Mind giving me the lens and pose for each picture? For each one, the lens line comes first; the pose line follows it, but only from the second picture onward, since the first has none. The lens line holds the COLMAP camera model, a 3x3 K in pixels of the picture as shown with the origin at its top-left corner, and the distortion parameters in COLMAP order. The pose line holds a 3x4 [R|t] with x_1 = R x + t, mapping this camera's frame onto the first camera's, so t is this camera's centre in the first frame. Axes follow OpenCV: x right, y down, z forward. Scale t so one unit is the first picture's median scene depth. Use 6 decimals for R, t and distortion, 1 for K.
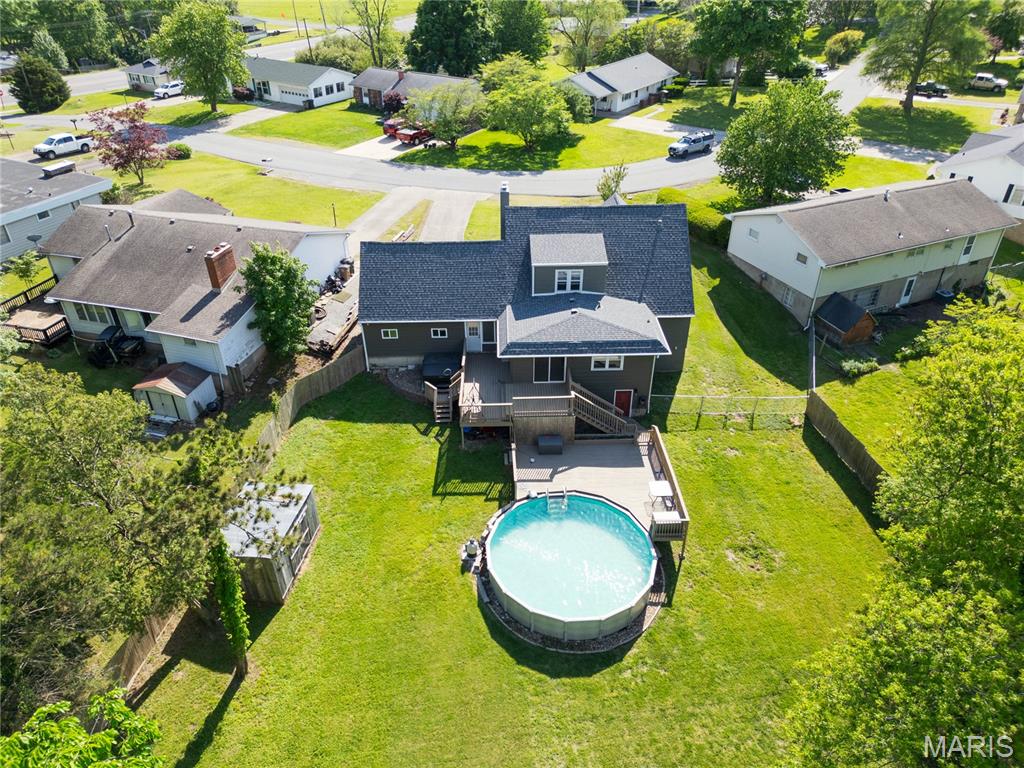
lens RADIAL K [[715.3, 0, 508.5], [0, 715.3, 385.9], [0, 0, 1]] dist [0.067614, -0.060900]
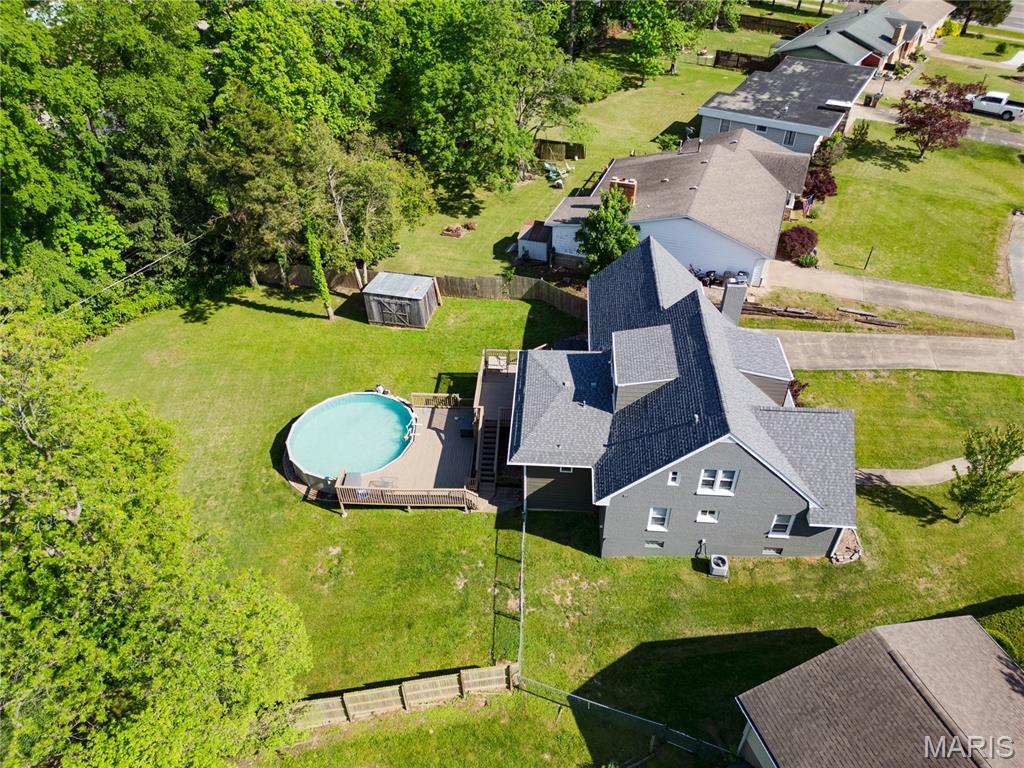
lens RADIAL K [[715.3, 0, 508.5], [0, 715.3, 385.9], [0, 0, 1]] dist [0.067614, -0.060900]
pose [[-0.092476, 0.646329, -0.757434, 0.780563], [-0.536316, 0.608588, 0.584796, -0.586382], [0.838936, 0.460303, 0.290357, 0.626171]]
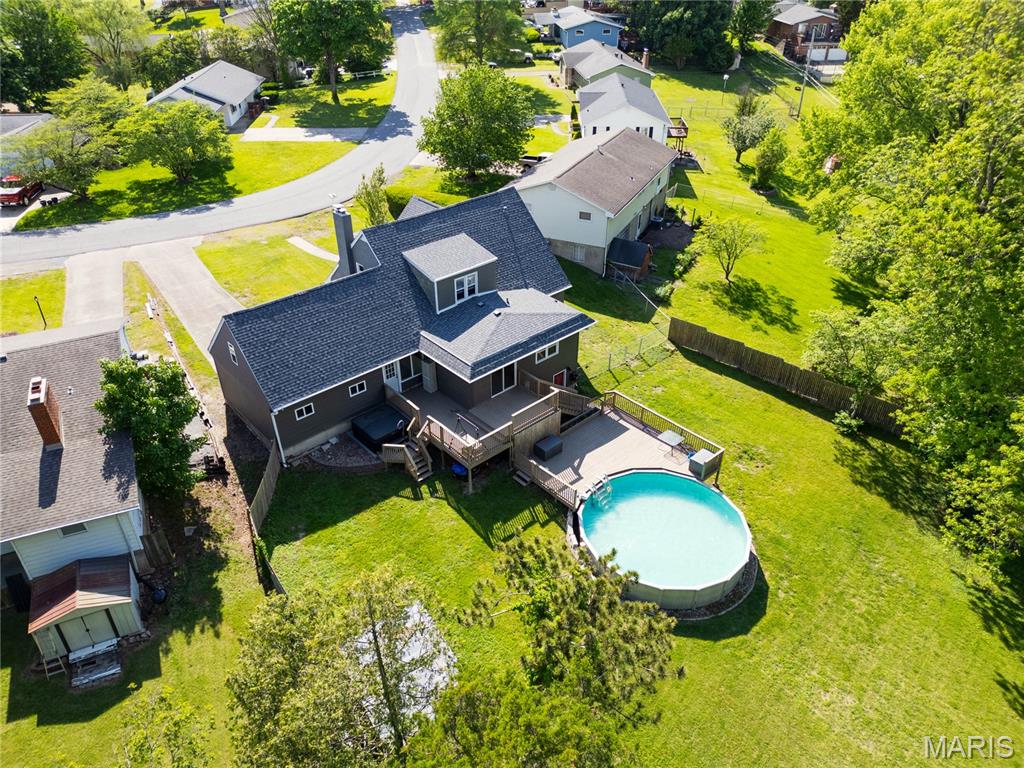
lens RADIAL K [[715.3, 0, 508.5], [0, 715.3, 385.9], [0, 0, 1]] dist [0.067614, -0.060900]
pose [[0.759492, -0.355665, 0.544678, -0.430379], [0.358472, 0.927525, 0.105807, -0.104593], [-0.542834, 0.114892, 0.831944, 0.195643]]
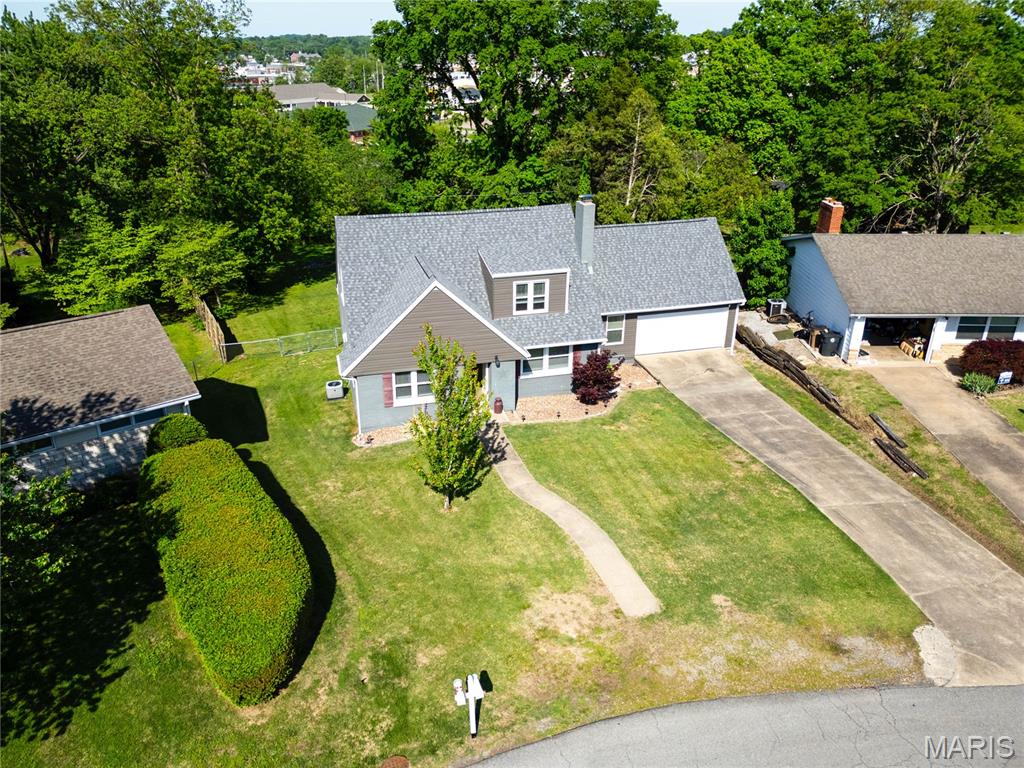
lens RADIAL K [[745.0, 0, 487.1], [0, 745.0, 369.5], [0, 0, 1]] dist [0.070677, -0.065008]
pose [[-0.973992, 0.099401, -0.203613, 0.274797], [-0.115463, 0.555461, 0.823487, -0.833946], [0.194955, 0.825580, -0.529538, 1.610538]]
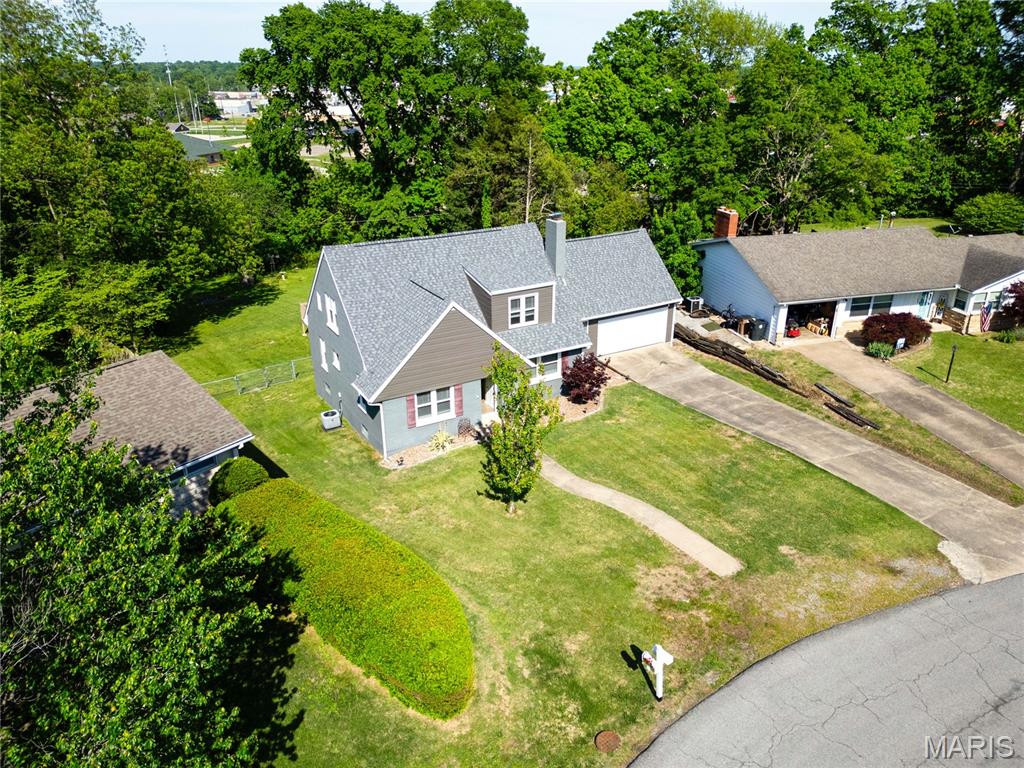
lens RADIAL K [[715.3, 0, 508.5], [0, 715.3, 385.9], [0, 0, 1]] dist [0.067614, -0.060900]
pose [[-0.876608, 0.202034, -0.436739, 0.442051], [-0.254863, 0.574917, 0.777506, -0.811219], [0.408171, 0.792876, -0.452486, 1.568792]]
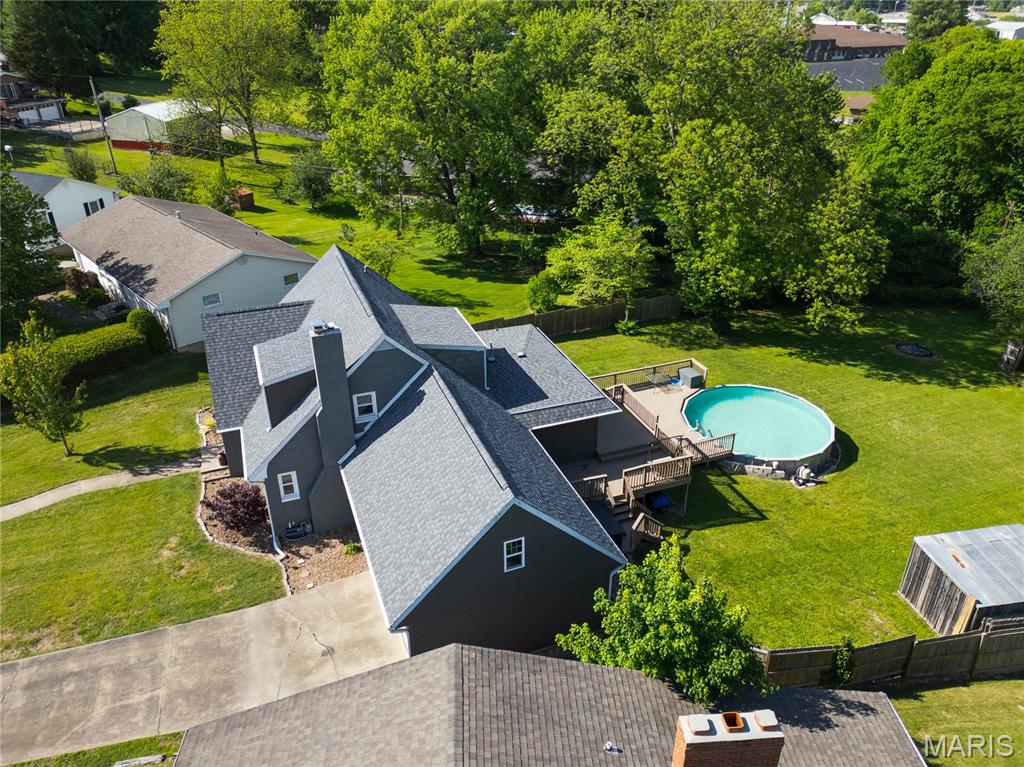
lens RADIAL K [[734.0, 0, 519.9], [0, 734.0, 375.2], [0, 0, 1]] dist [0.065621, -0.055225]
pose [[-0.344455, -0.430371, 0.834345, -0.573293], [0.518195, 0.653920, 0.551238, -0.515600], [-0.782831, 0.622230, -0.002230, 0.965408]]
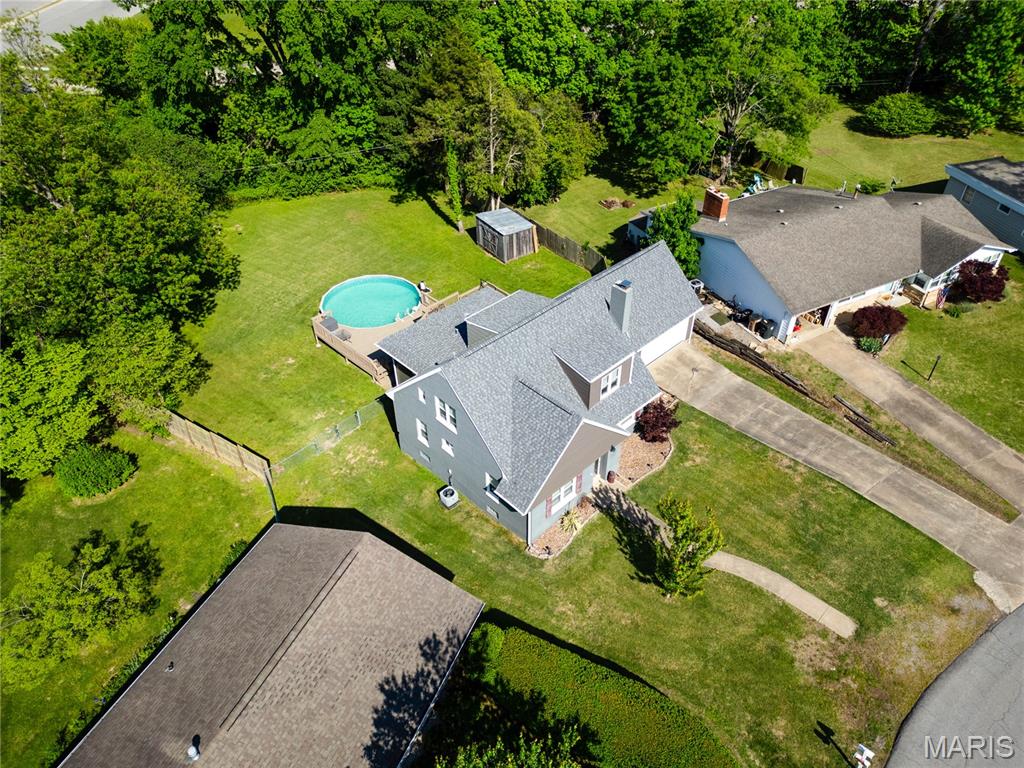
lens RADIAL K [[715.3, 0, 508.5], [0, 715.3, 385.9], [0, 0, 1]] dist [0.067614, -0.060900]
pose [[-0.735652, 0.445080, -0.510608, 0.615327], [-0.359868, 0.381822, 0.851297, -0.959716], [0.573857, 0.810010, -0.120718, 1.192391]]
